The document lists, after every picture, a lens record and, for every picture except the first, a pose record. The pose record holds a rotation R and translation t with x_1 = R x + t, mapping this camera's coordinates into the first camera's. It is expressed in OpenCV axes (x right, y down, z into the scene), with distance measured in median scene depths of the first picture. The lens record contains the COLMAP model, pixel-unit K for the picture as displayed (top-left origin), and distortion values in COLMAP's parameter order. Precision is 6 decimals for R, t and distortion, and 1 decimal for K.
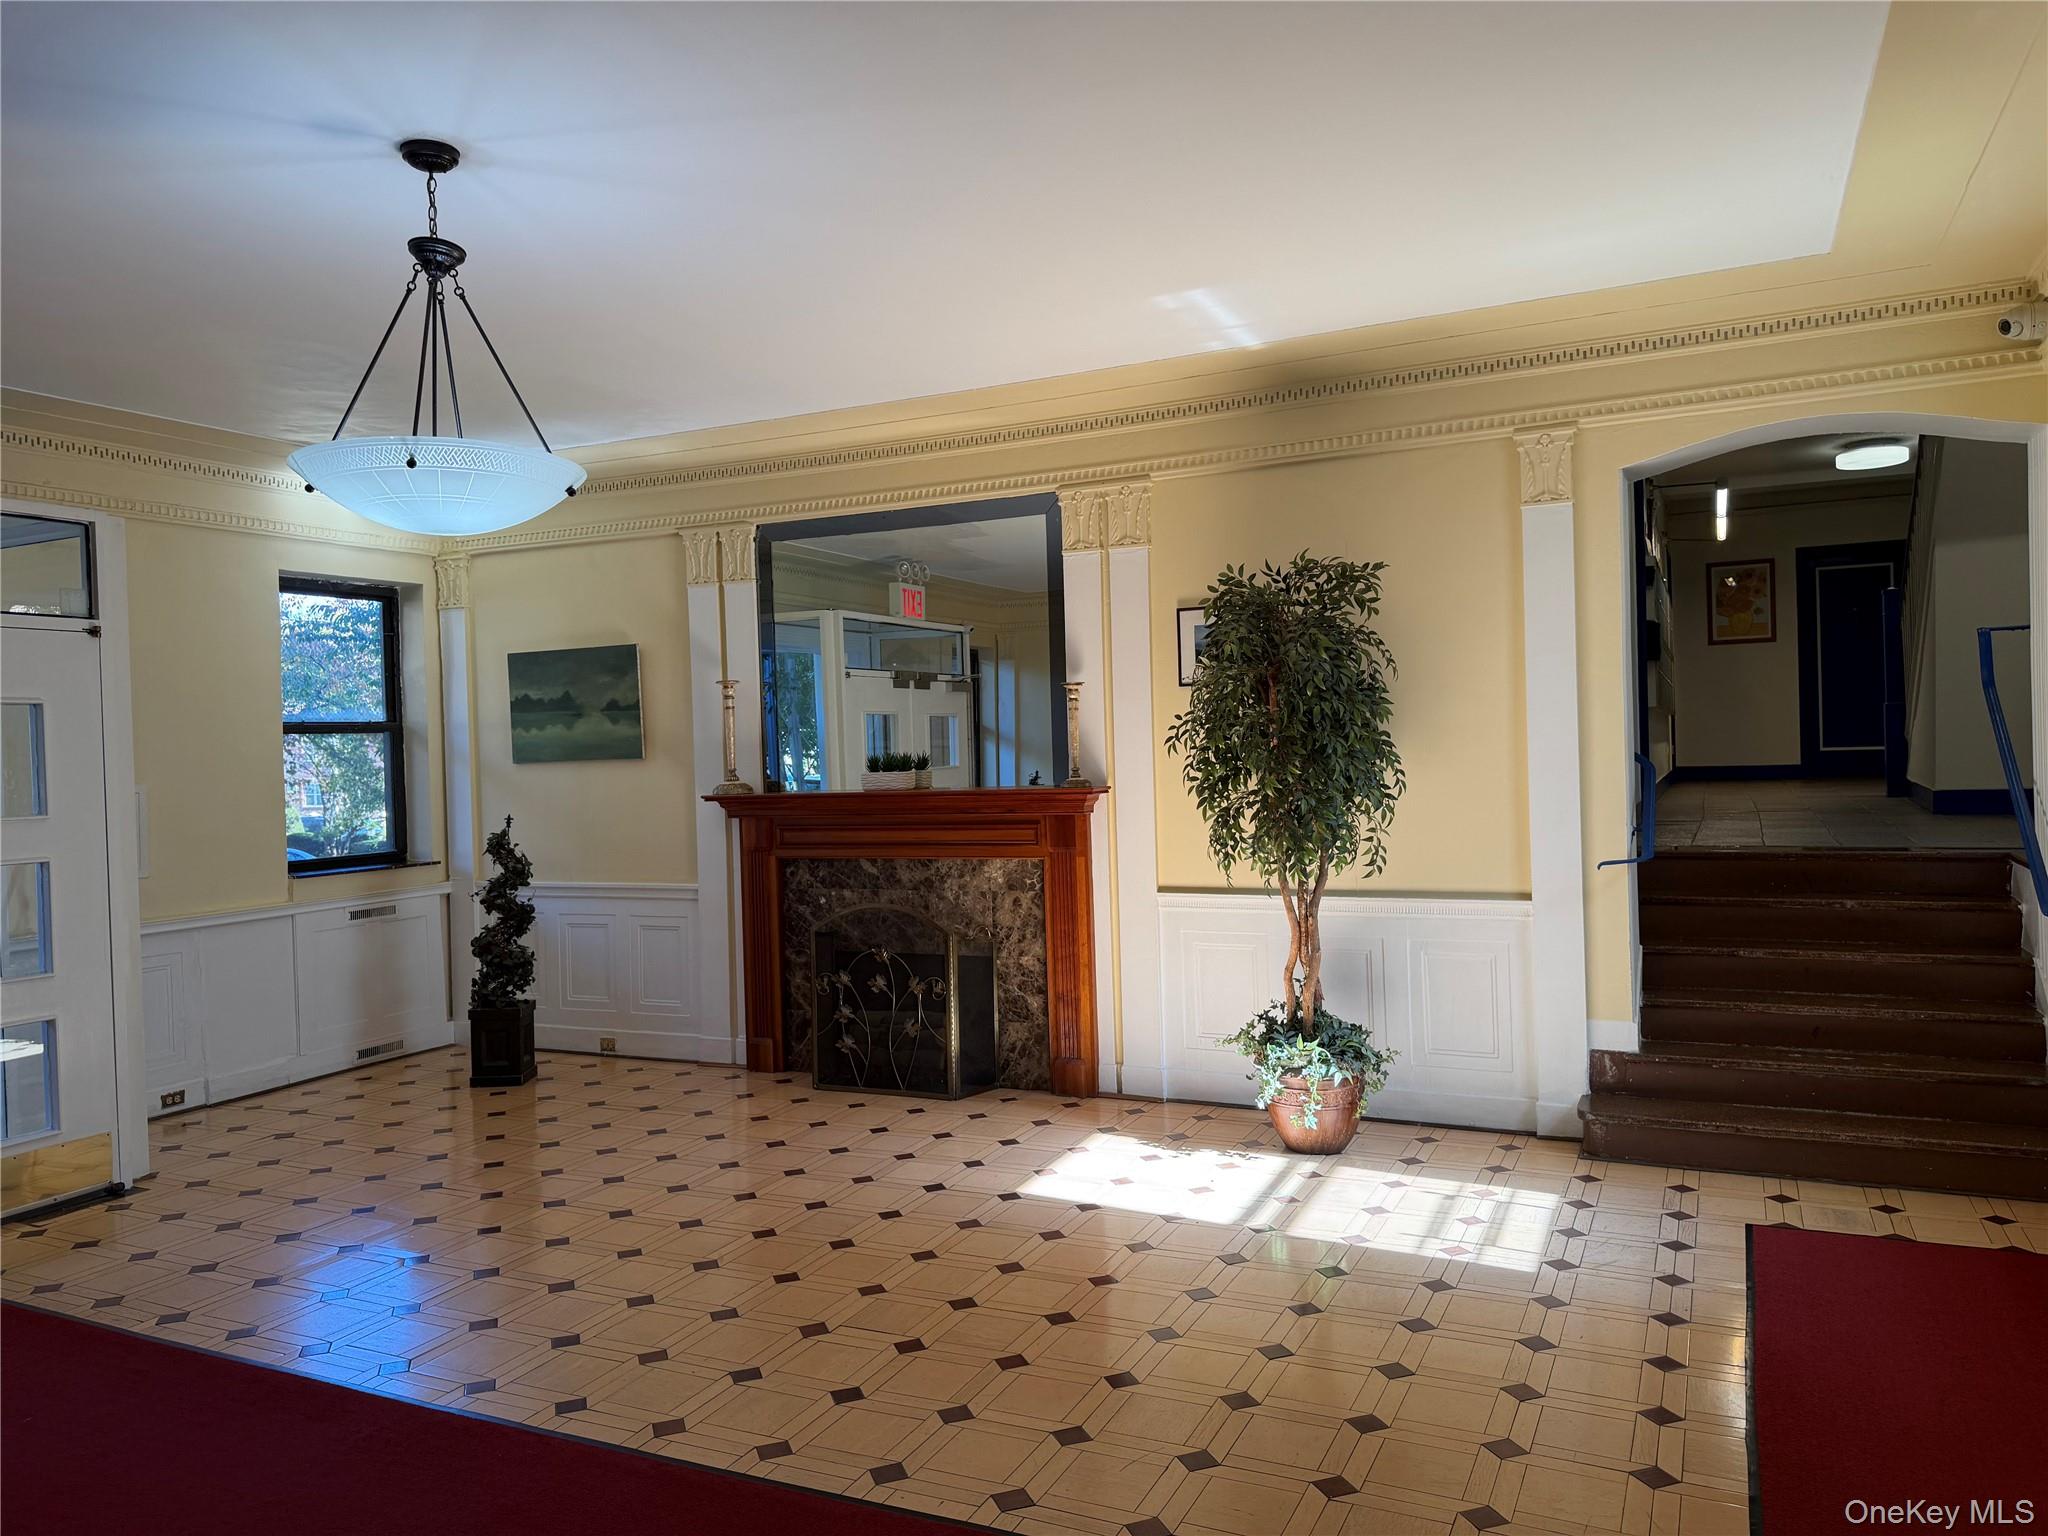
lens RADIAL K [[1440.7, 0, 956.1], [0, 1440.7, 771.7], [0, 0, 1]] dist [0.077438, -0.114703]
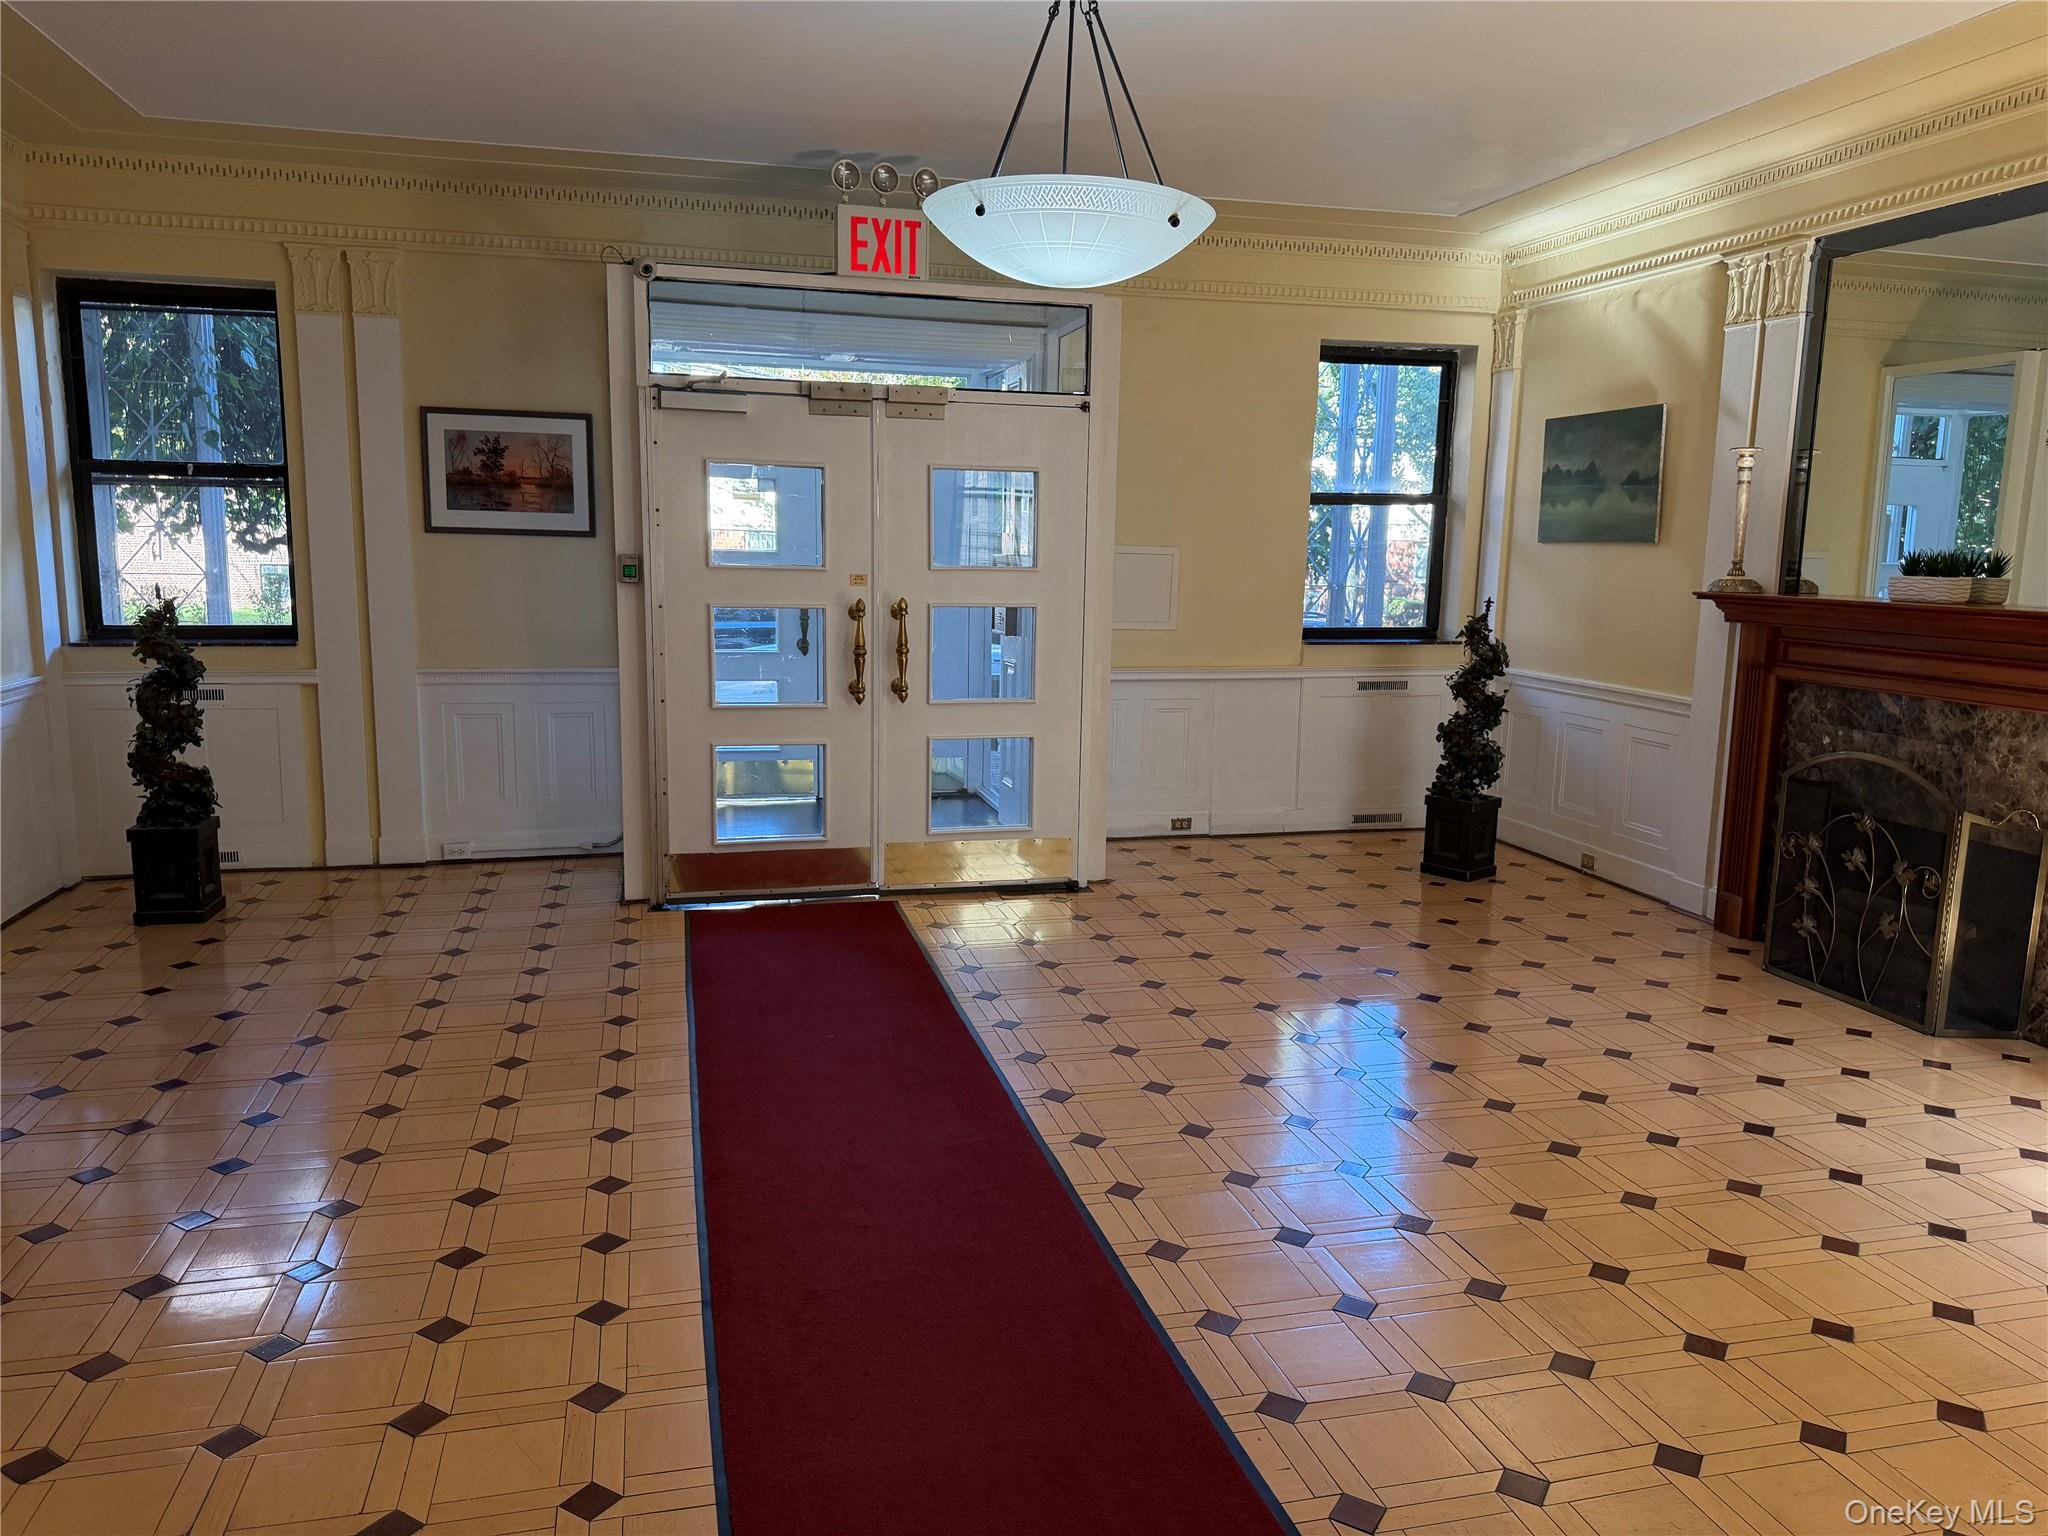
lens RADIAL K [[1414.1, 0, 1024.0], [0, 1414.1, 768.0], [0, 0, 1]] dist [0.072630, -0.091214]
pose [[0.653473, 0.165503, -0.738635, 0.190723], [-0.049236, 0.983032, 0.176705, -0.009852], [0.755347, -0.079105, 0.650533, 0.174027]]
